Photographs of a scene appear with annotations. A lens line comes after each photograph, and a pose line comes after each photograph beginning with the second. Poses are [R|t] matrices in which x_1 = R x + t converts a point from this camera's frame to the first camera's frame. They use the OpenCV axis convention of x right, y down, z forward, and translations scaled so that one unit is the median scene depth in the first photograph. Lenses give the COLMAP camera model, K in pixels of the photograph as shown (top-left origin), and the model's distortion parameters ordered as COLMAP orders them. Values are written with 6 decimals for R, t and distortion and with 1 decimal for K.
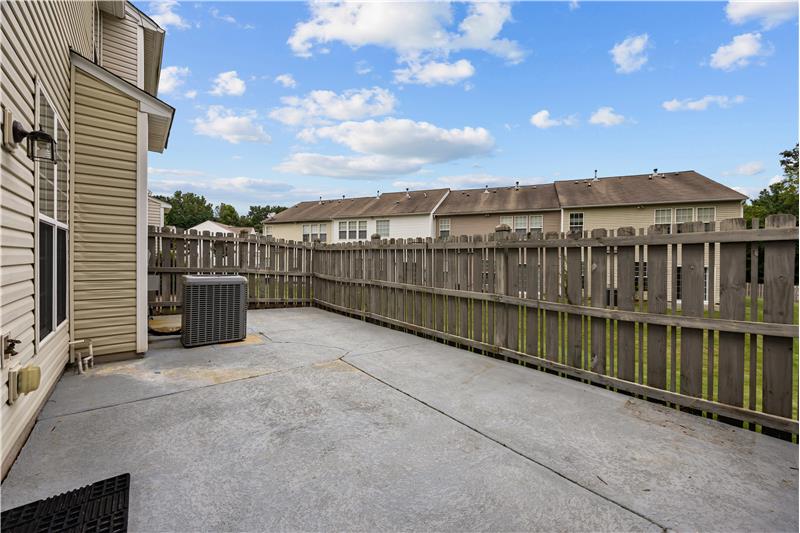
lens RADIAL K [[307.4, 0, 398.2], [0, 307.4, 264.7], [0, 0, 1]] dist [-0.001671, 0.000323]
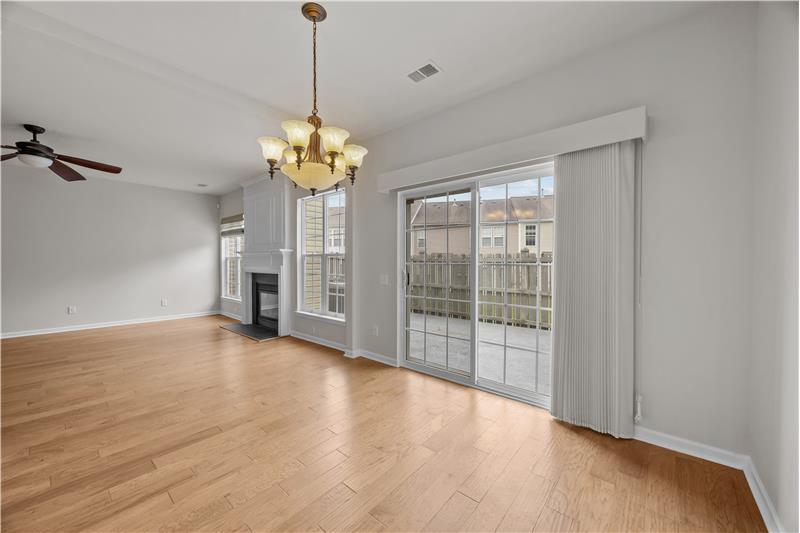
lens RADIAL K [[307.4, 0, 394.5], [0, 307.4, 267.4], [0, 0, 1]] dist [-0.001671, 0.000323]
pose [[0.988959, -0.013893, 0.147538, -0.134410], [0.014372, 0.999894, -0.002181, -0.006122], [-0.147492, 0.004278, 0.989054, -0.123294]]
